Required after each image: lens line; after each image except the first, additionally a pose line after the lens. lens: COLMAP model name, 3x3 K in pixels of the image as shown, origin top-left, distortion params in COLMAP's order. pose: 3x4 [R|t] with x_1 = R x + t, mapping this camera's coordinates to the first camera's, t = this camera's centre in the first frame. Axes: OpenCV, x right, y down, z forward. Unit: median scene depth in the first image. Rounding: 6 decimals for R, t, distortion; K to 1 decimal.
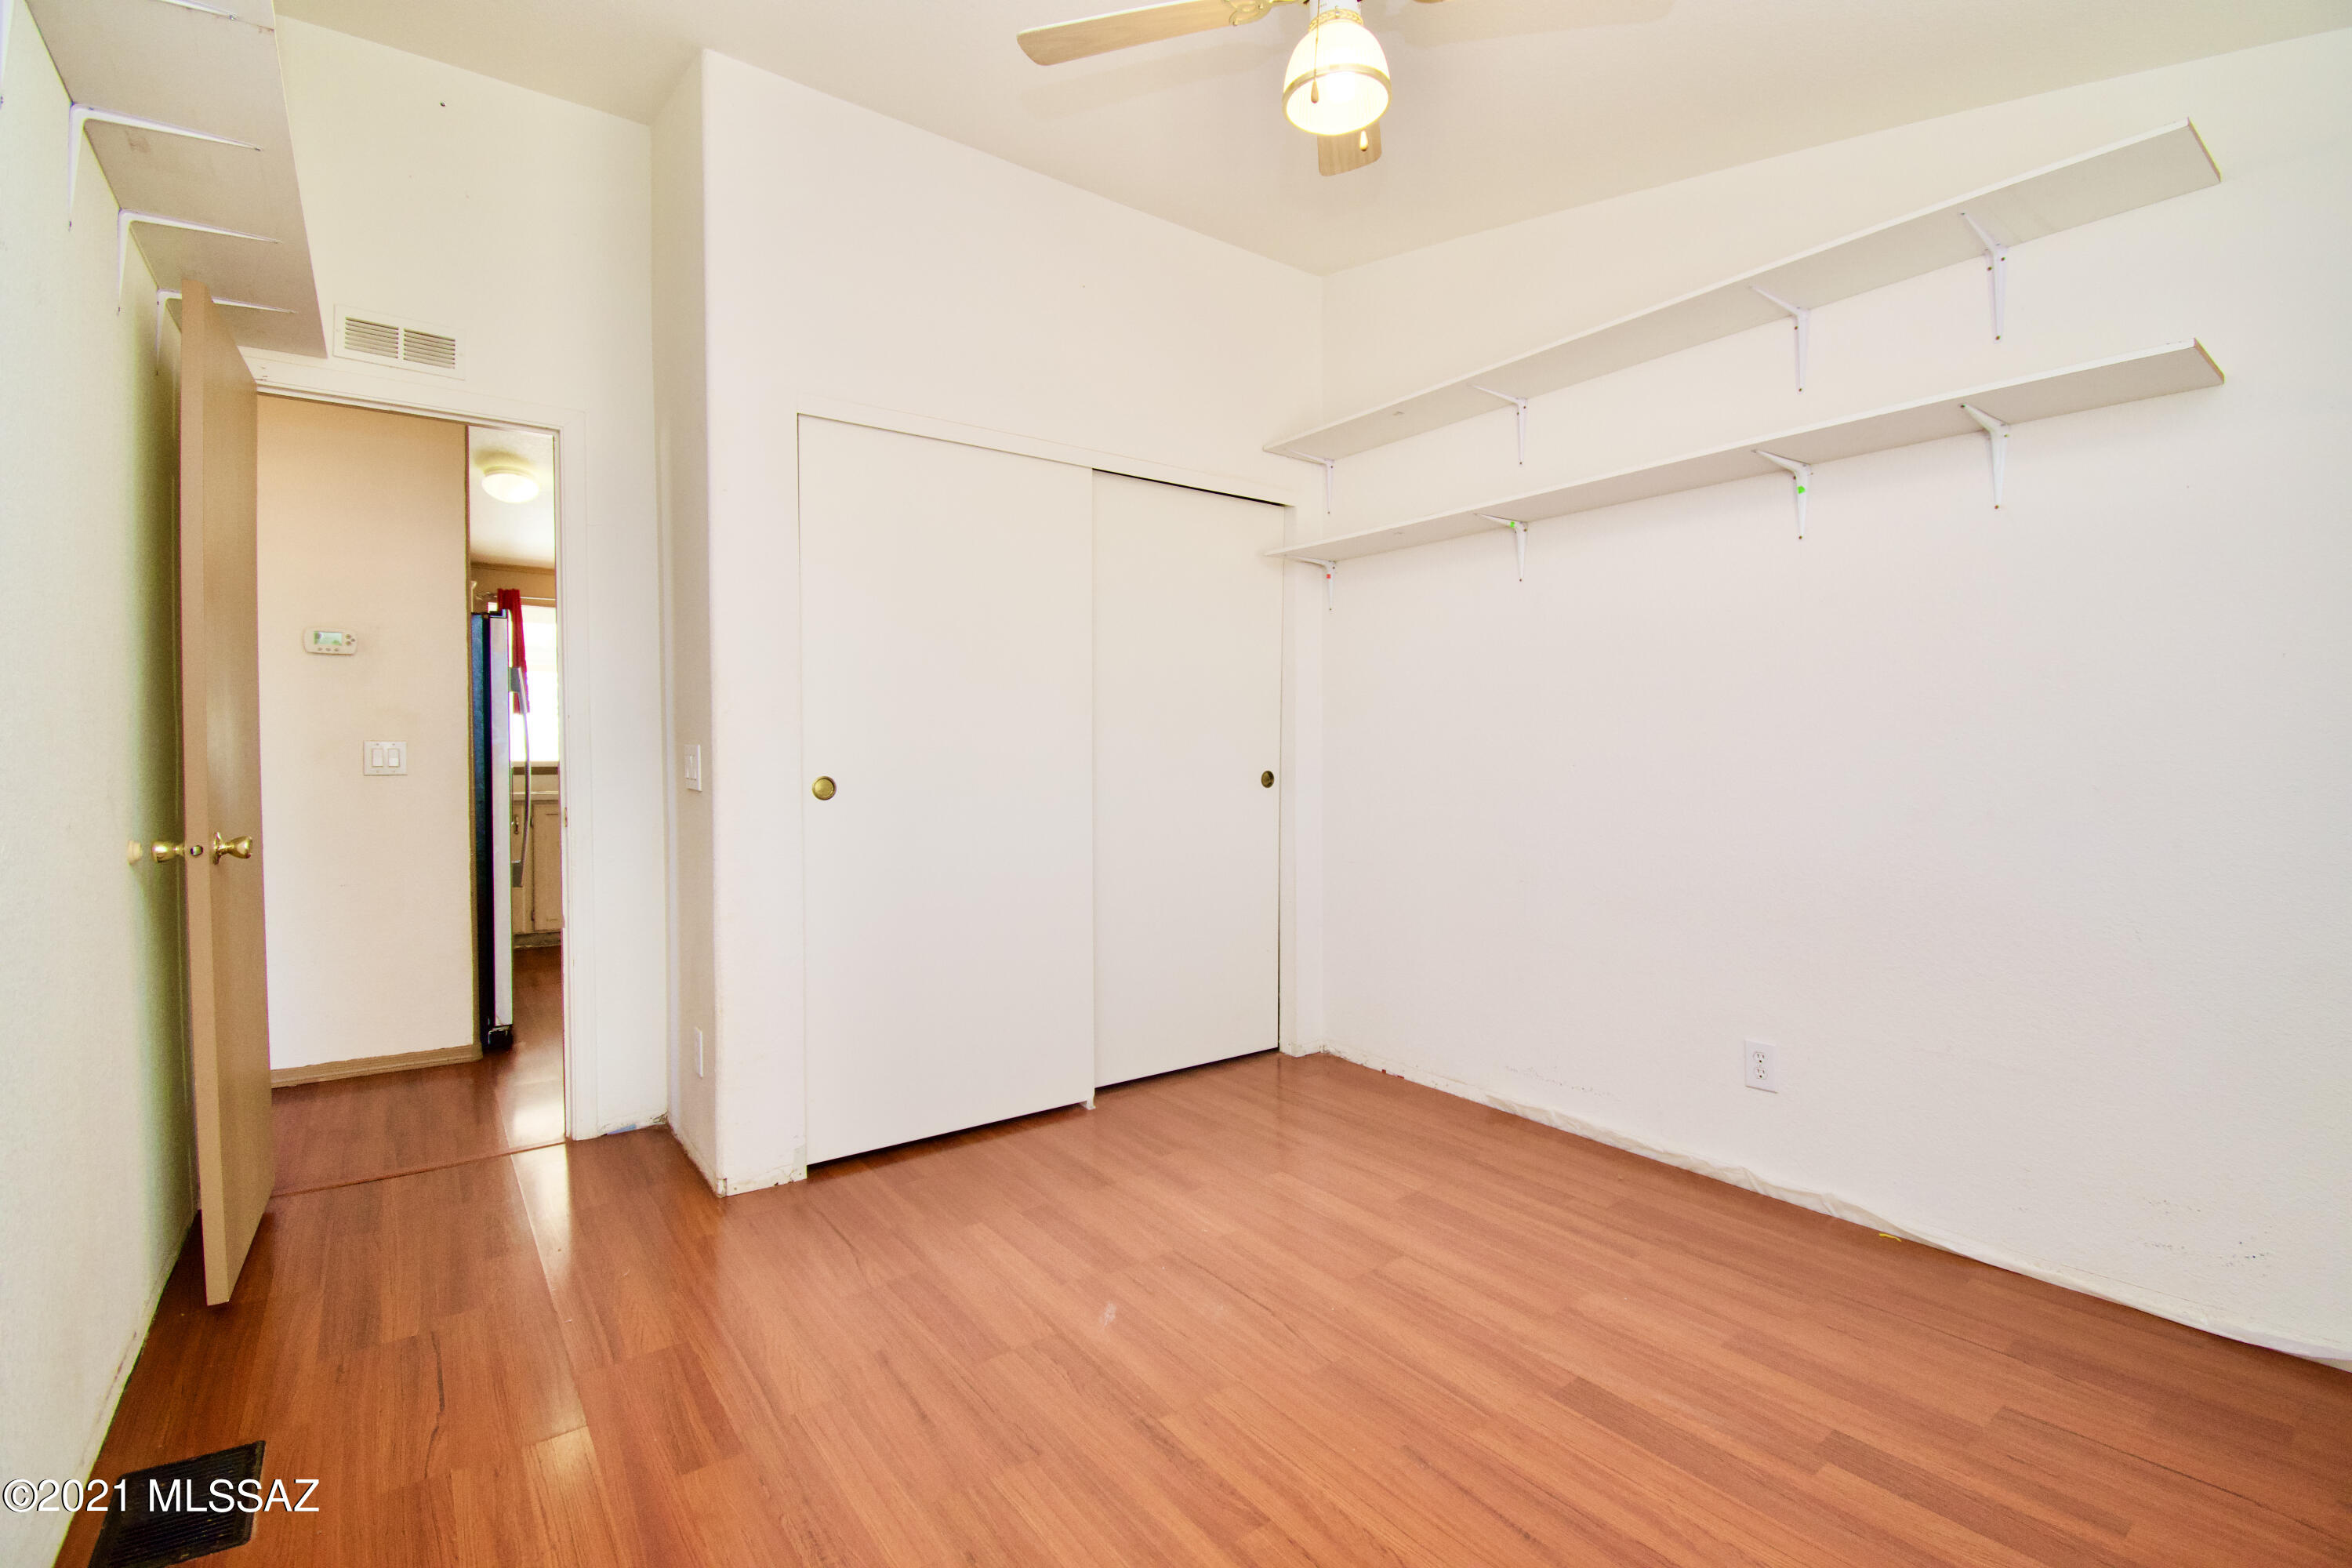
lens RADIAL K [[1039.1, 0, 1190.8], [0, 1039.1, 773.2], [0, 0, 1]] dist [0.018150, -0.025154]
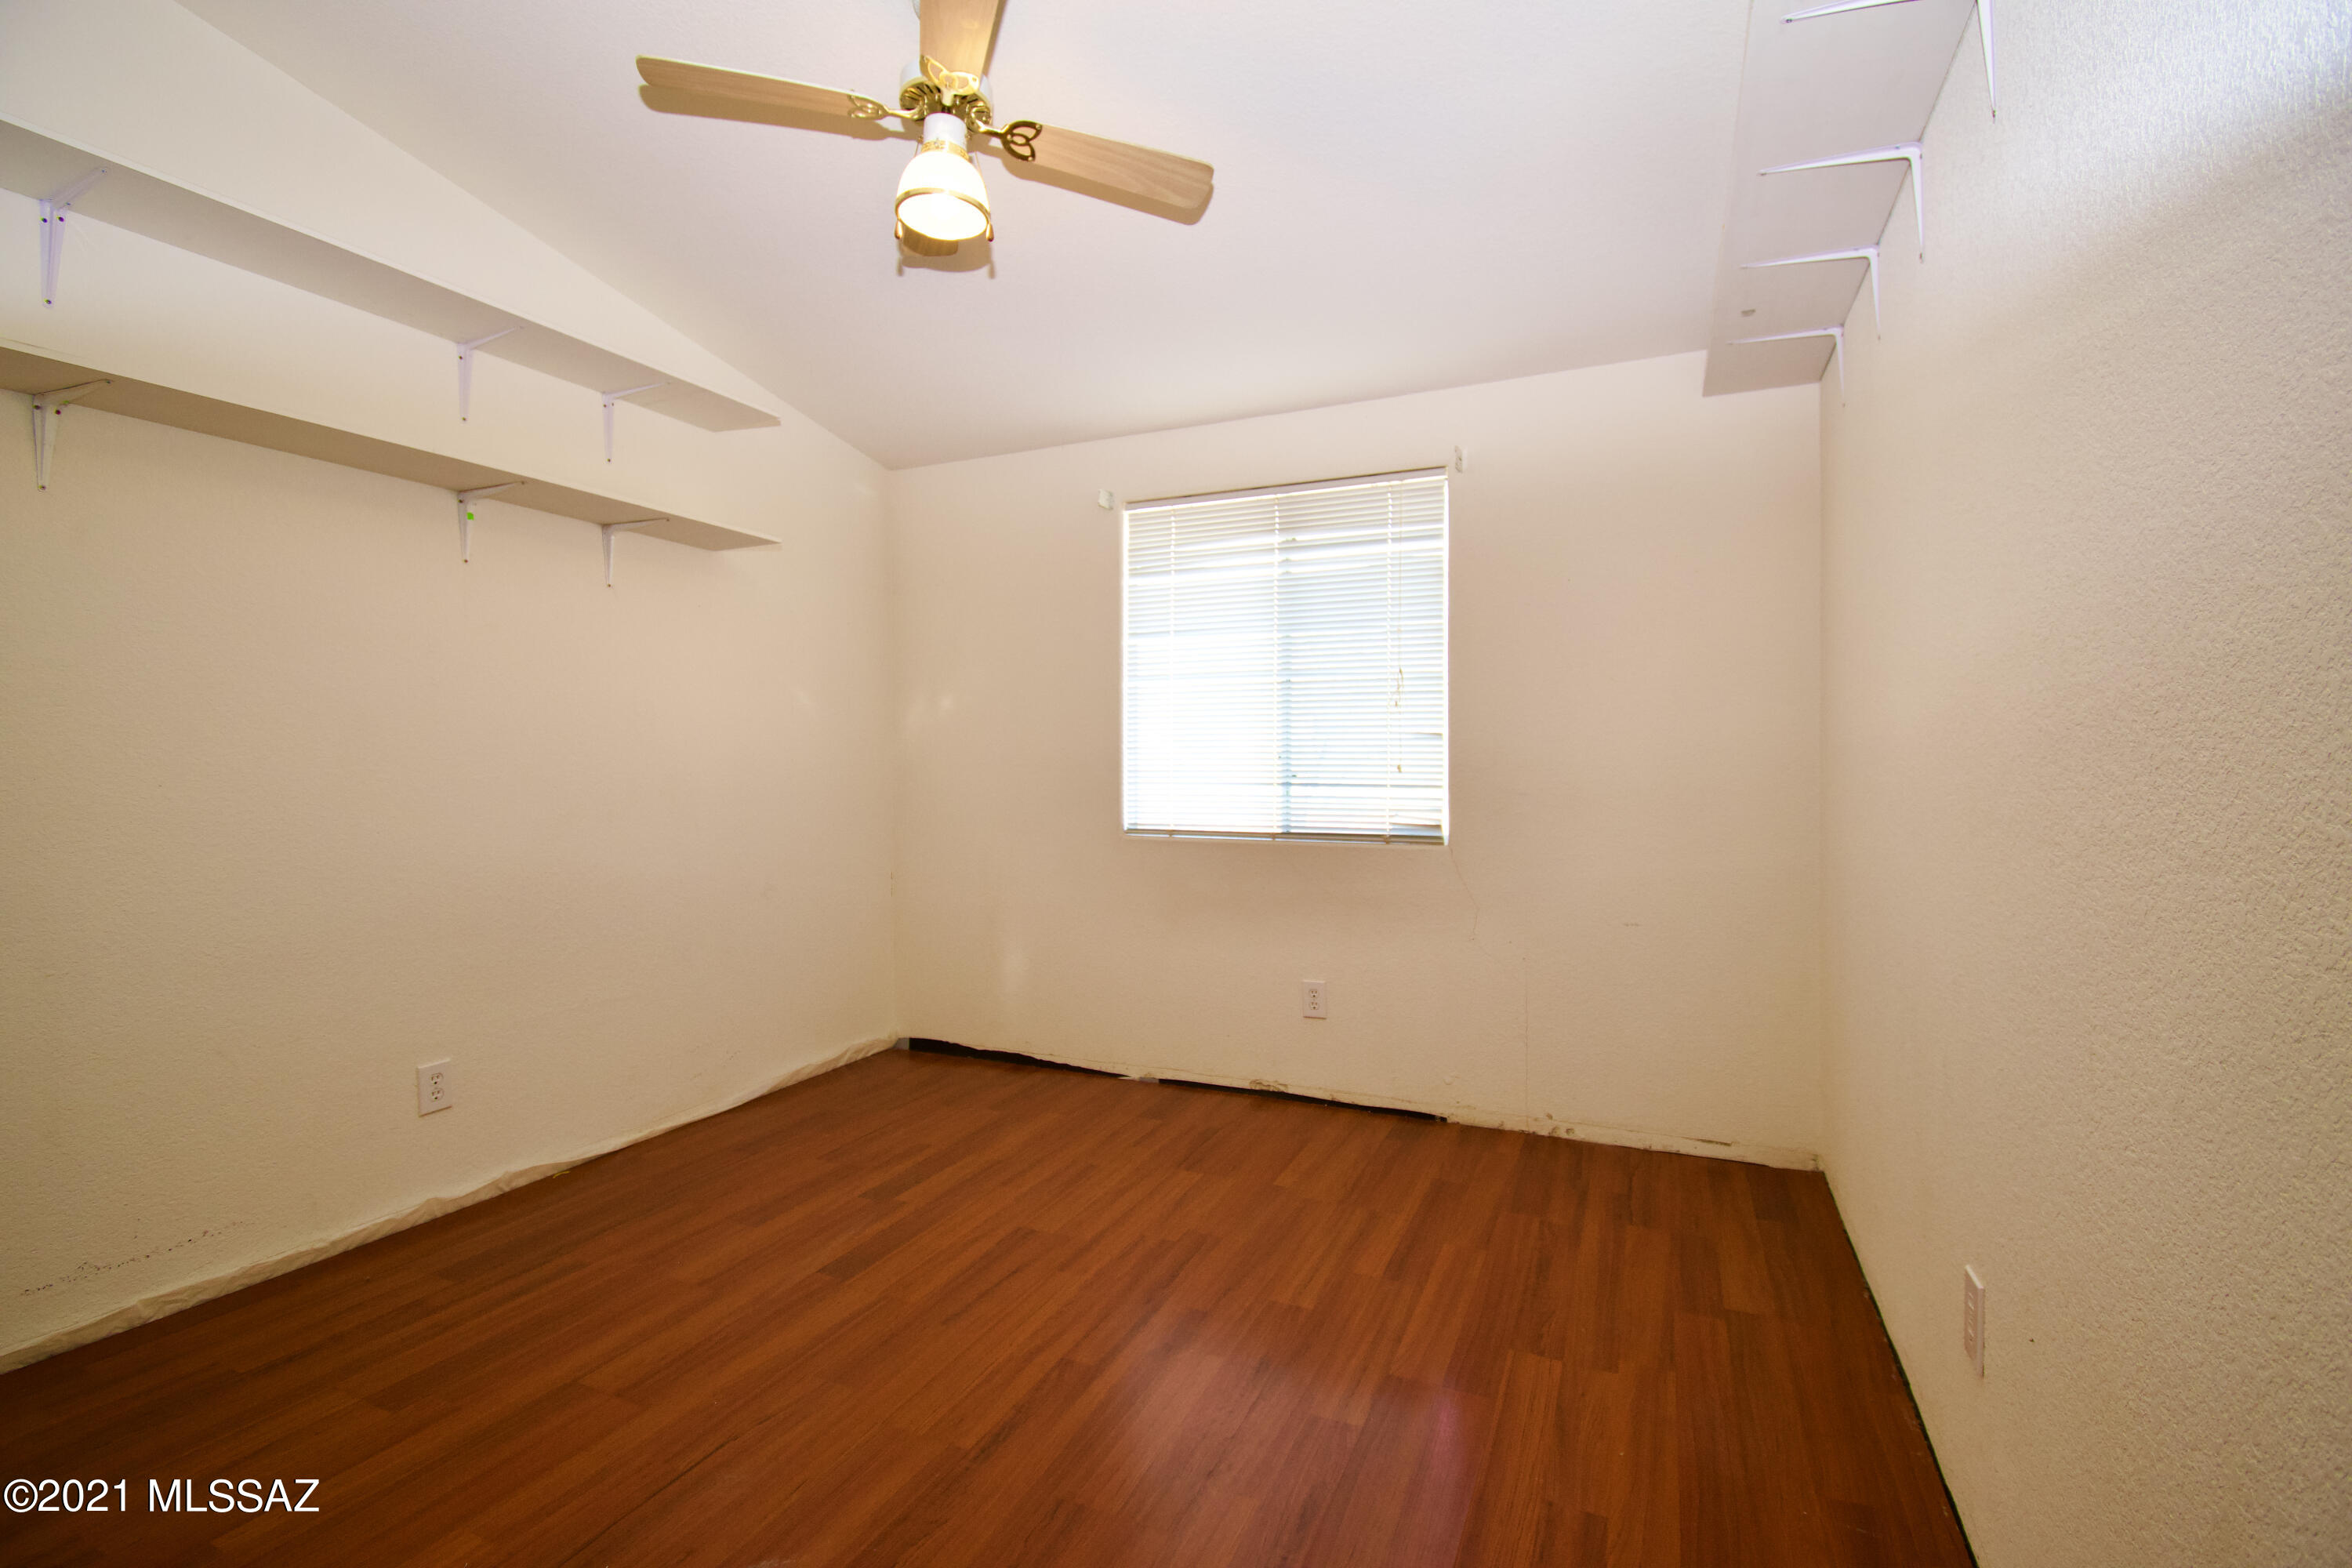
lens RADIAL K [[1039.1, 0, 1190.8], [0, 1039.1, 773.2], [0, 0, 1]] dist [0.018150, -0.025154]
pose [[-0.485447, -0.000141, 0.874266, -0.813988], [0.021923, 0.999684, 0.012334, -0.013549], [-0.873991, 0.025154, -0.485290, 1.059582]]
